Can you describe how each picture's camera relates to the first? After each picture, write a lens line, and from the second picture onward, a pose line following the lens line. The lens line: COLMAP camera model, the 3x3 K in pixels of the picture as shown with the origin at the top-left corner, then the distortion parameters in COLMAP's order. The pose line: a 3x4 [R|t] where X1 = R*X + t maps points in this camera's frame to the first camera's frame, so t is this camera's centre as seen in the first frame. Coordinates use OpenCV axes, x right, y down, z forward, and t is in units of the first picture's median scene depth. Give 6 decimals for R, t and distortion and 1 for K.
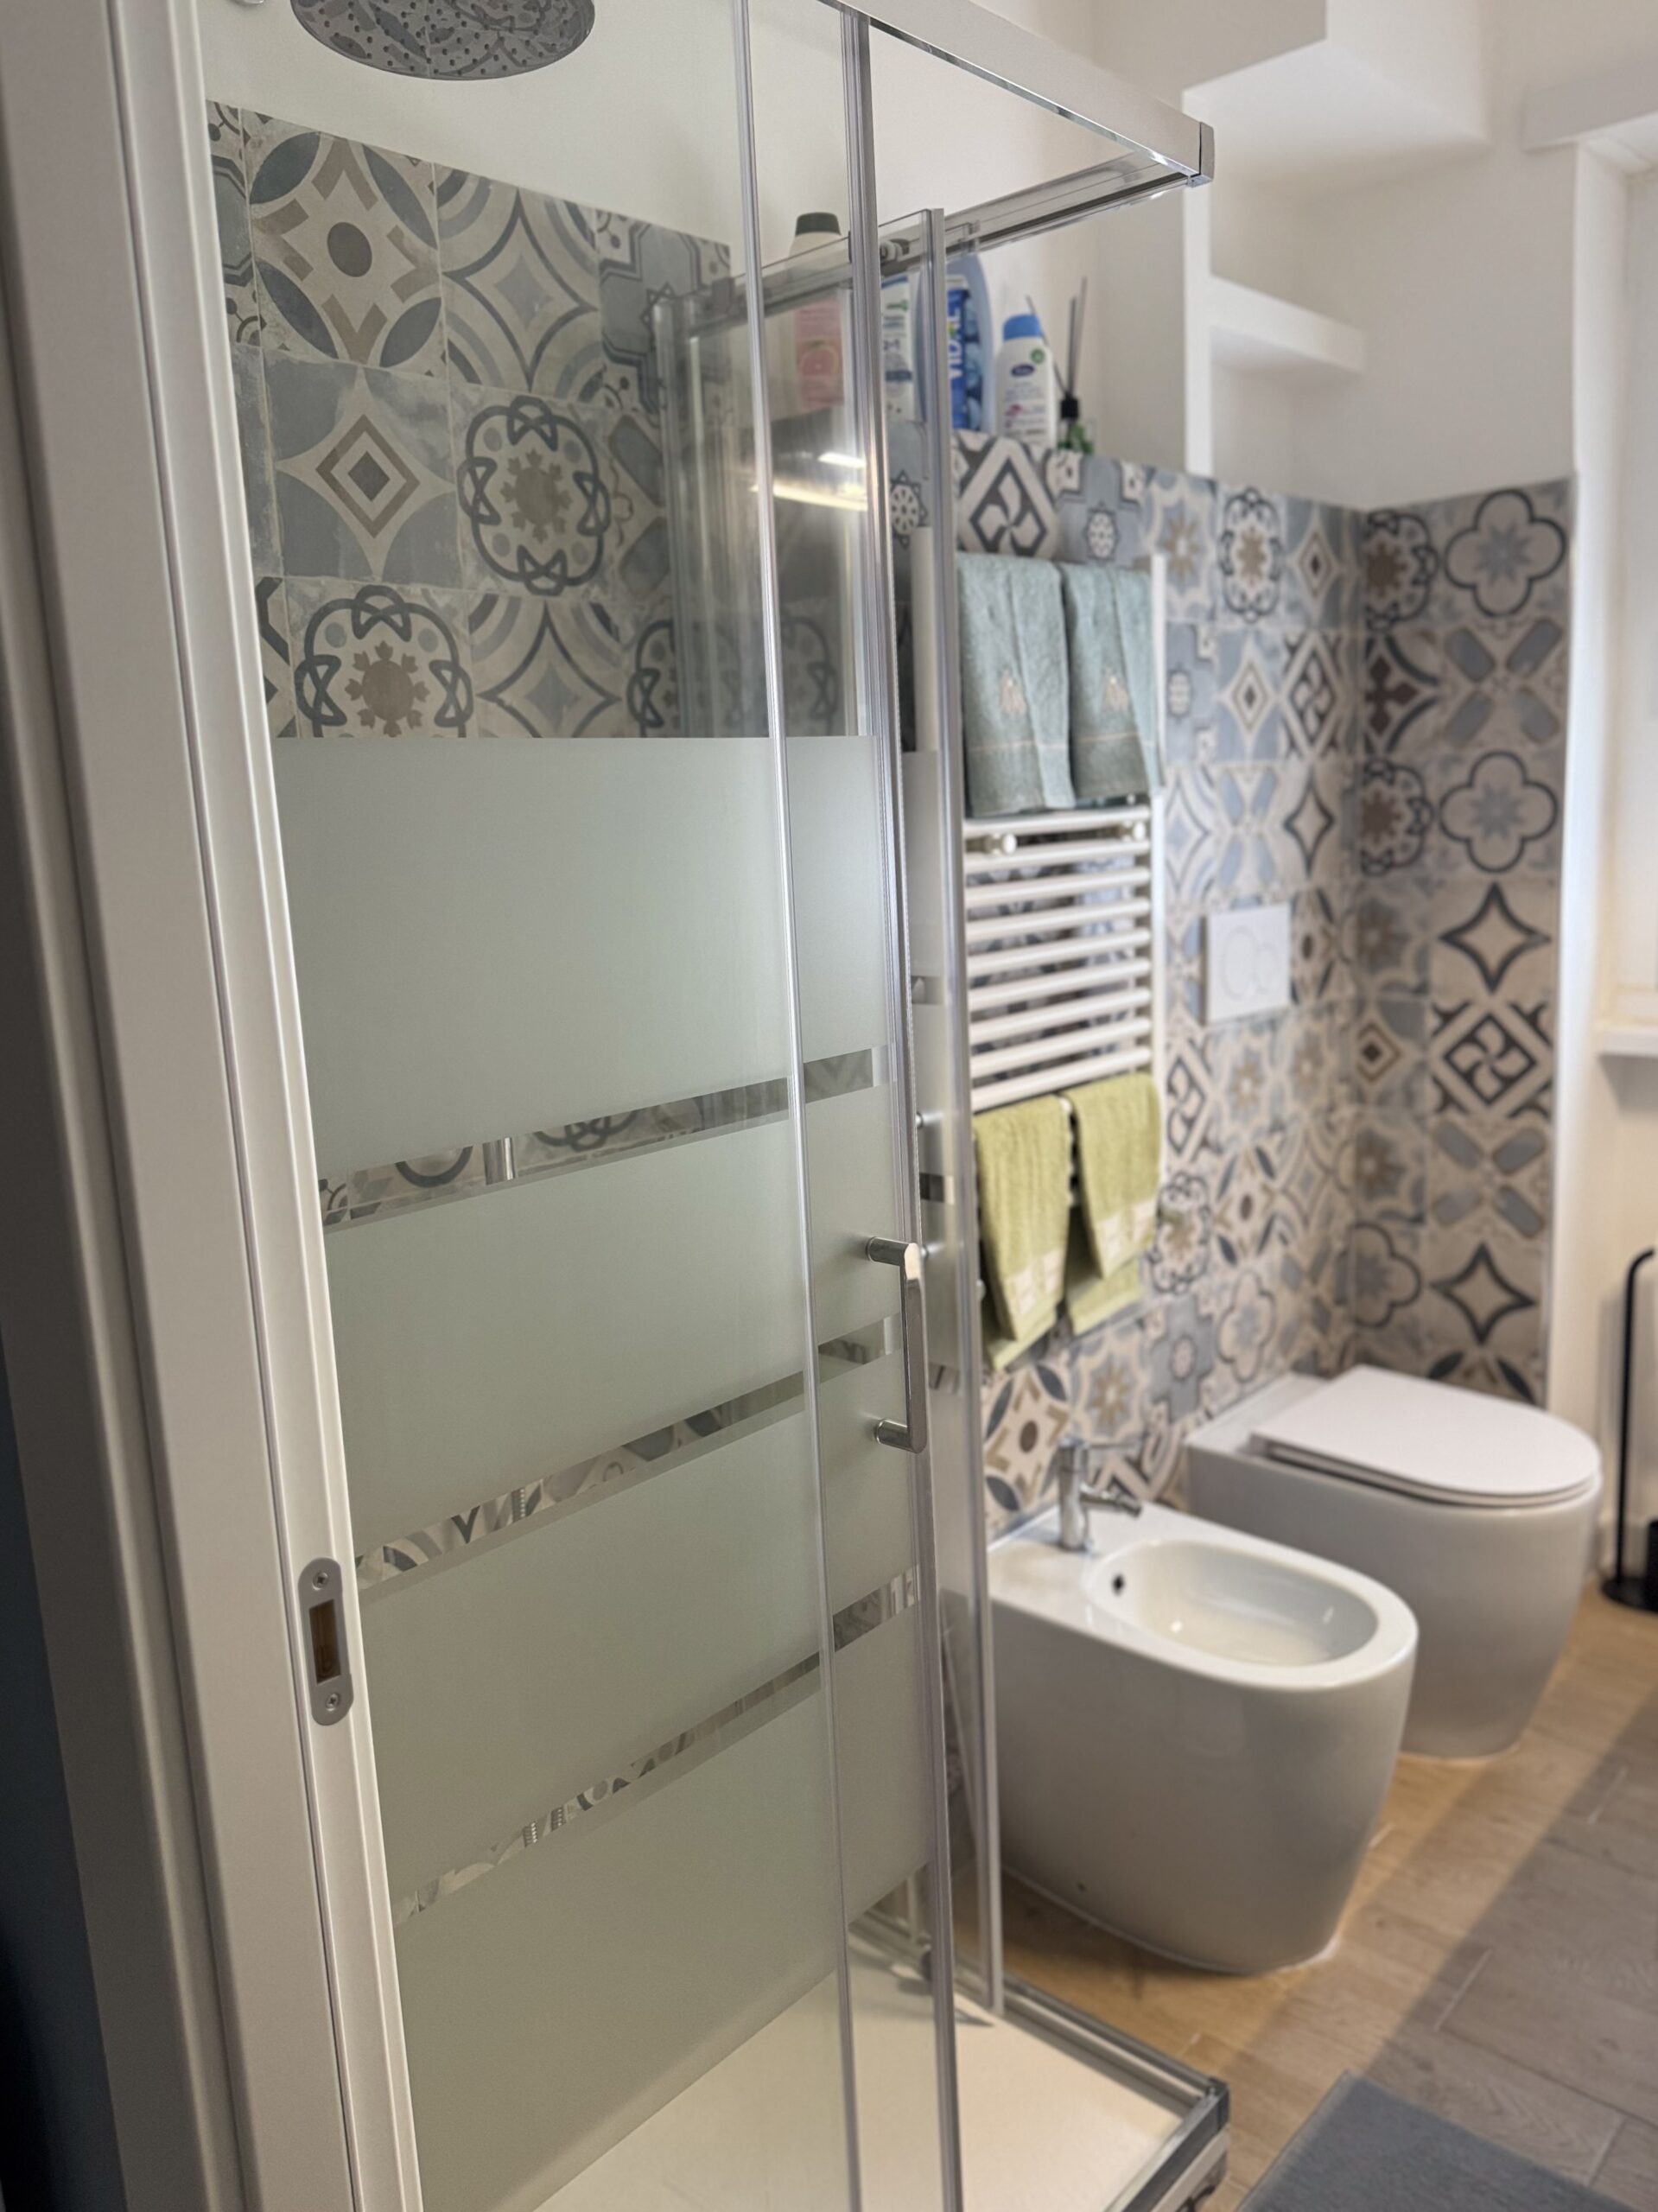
lens RADIAL K [[1665.4, 0, 814.9], [0, 1665.4, 1107.9], [0, 0, 1]] dist [0.056647, -0.045904]
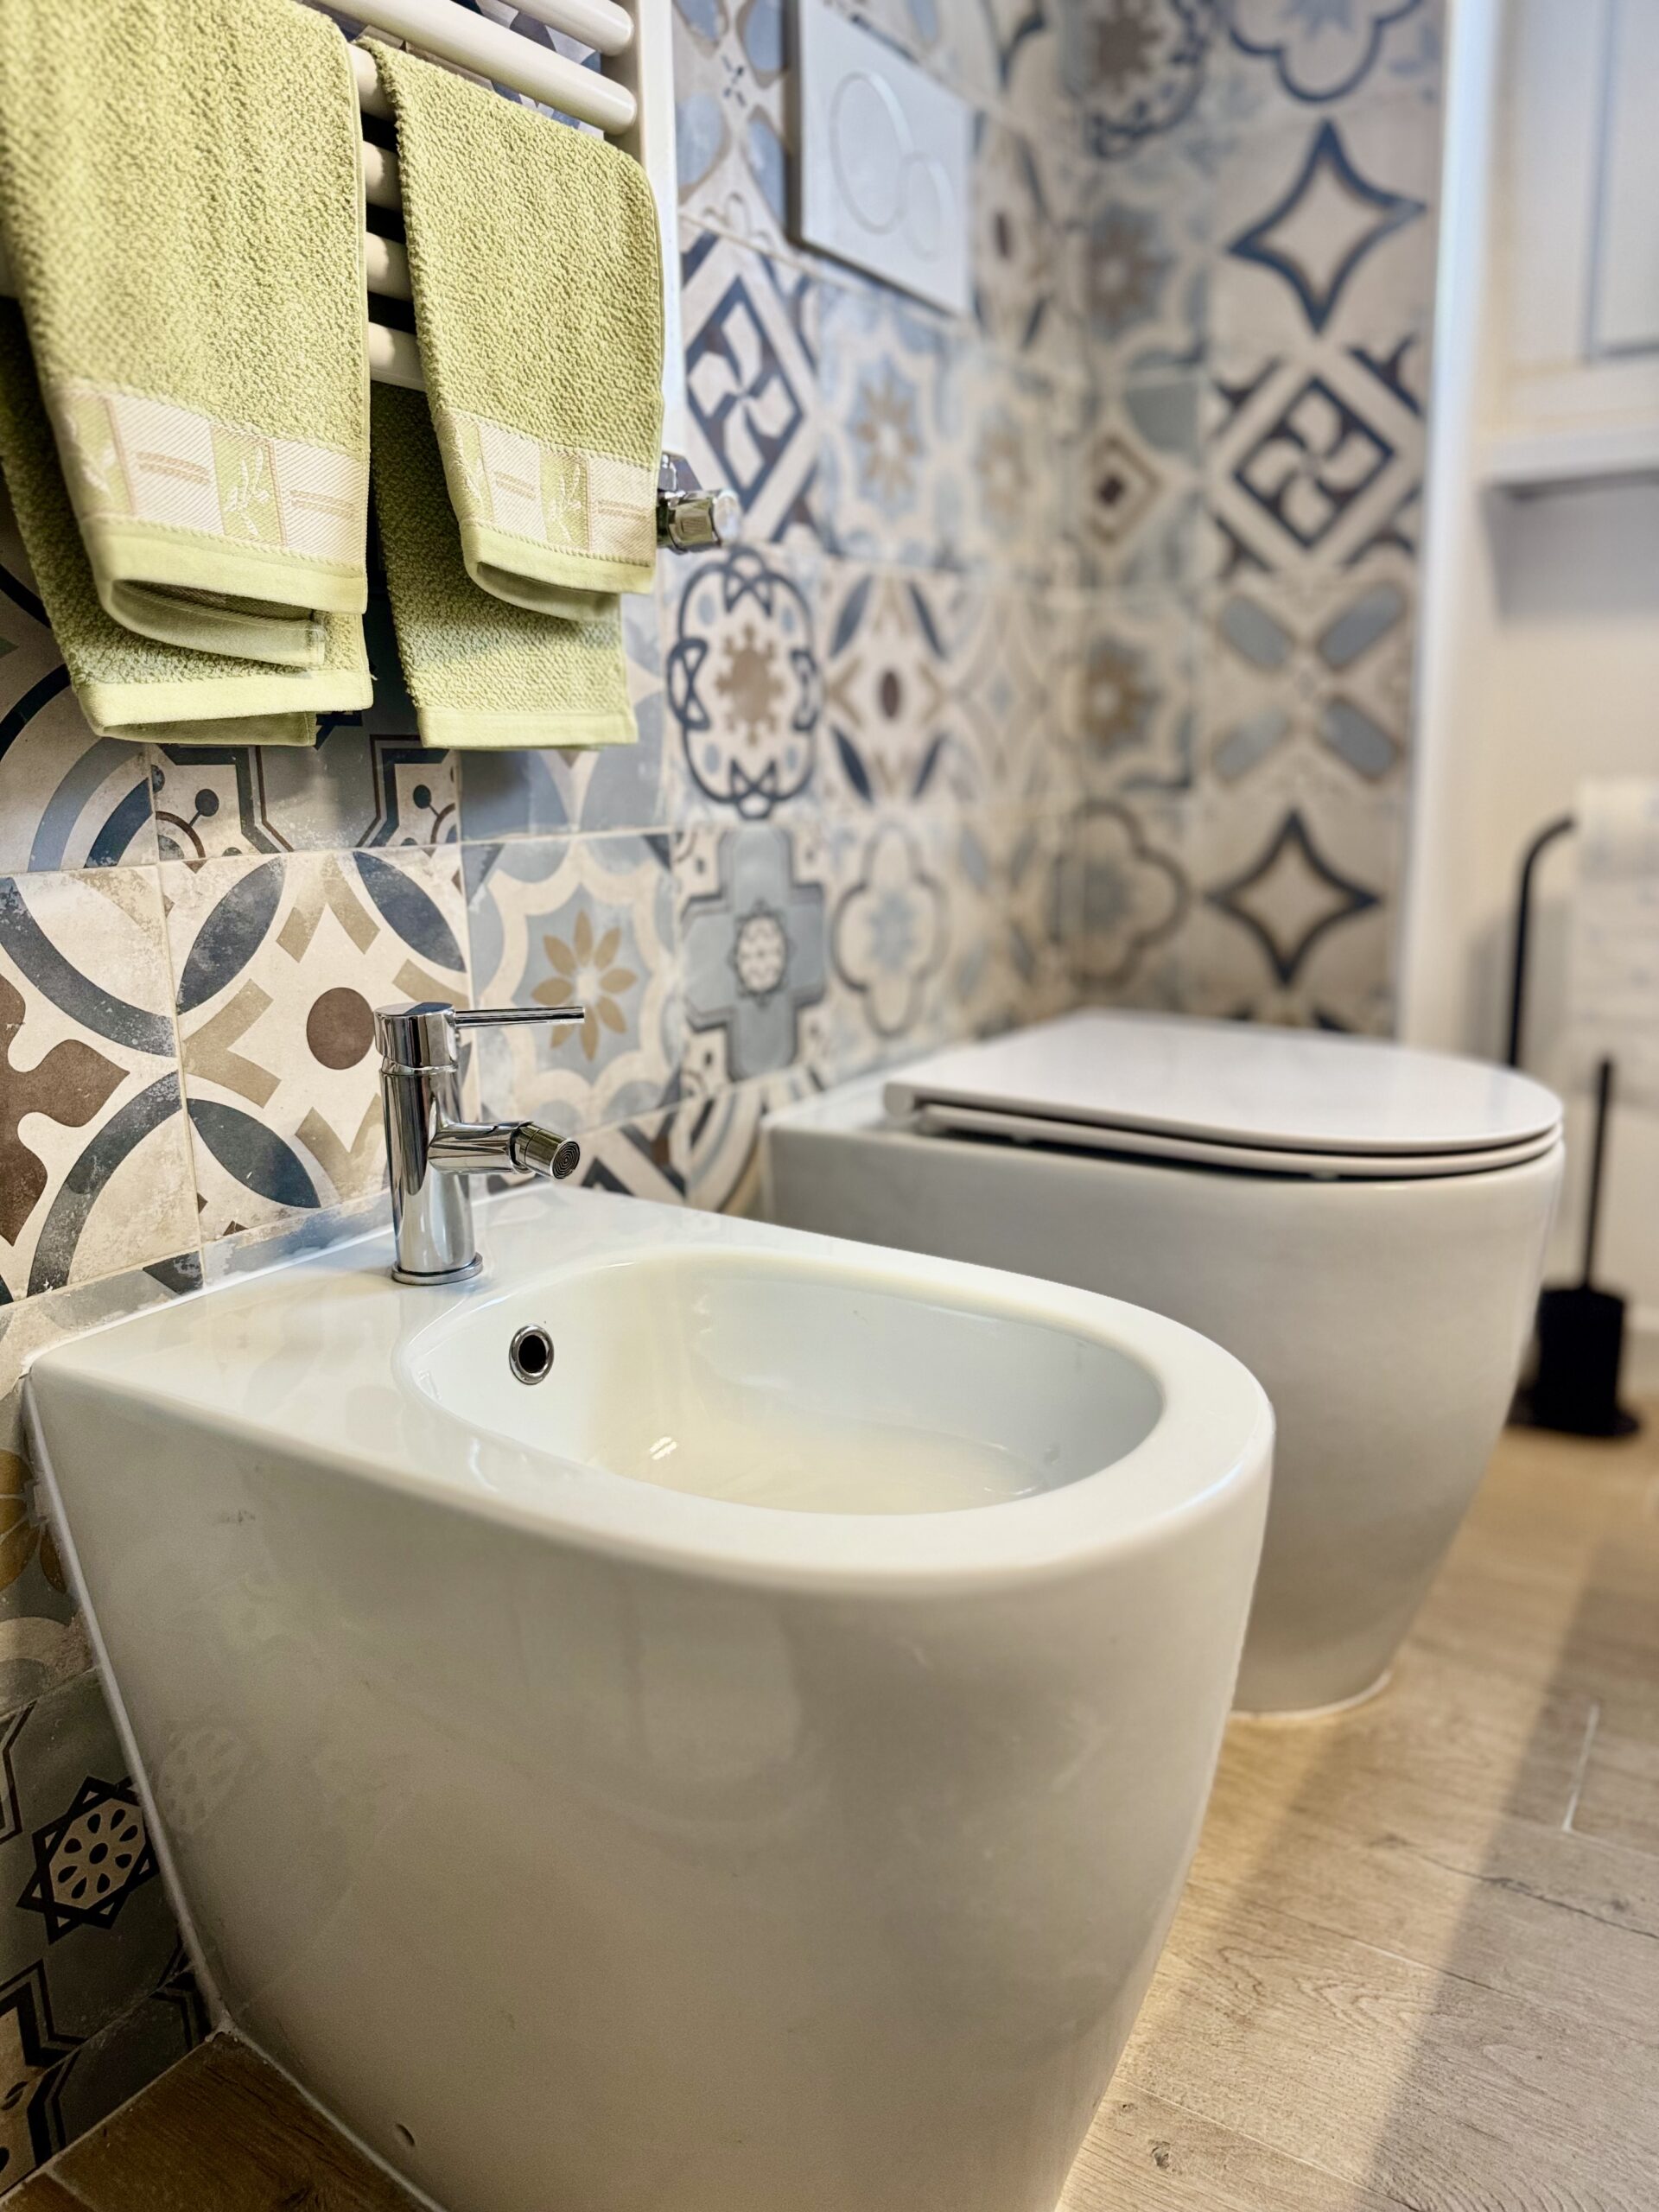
lens RADIAL K [[1563.1, 0, 832.7], [0, 1563.1, 1086.8], [0, 0, 1]] dist [0.058694, -0.069883]
pose [[0.985240, -0.004166, 0.171129, 0.196013], [0.002766, 0.999961, 0.008420, 0.226215], [-0.171157, -0.007823, 0.985213, 0.650340]]
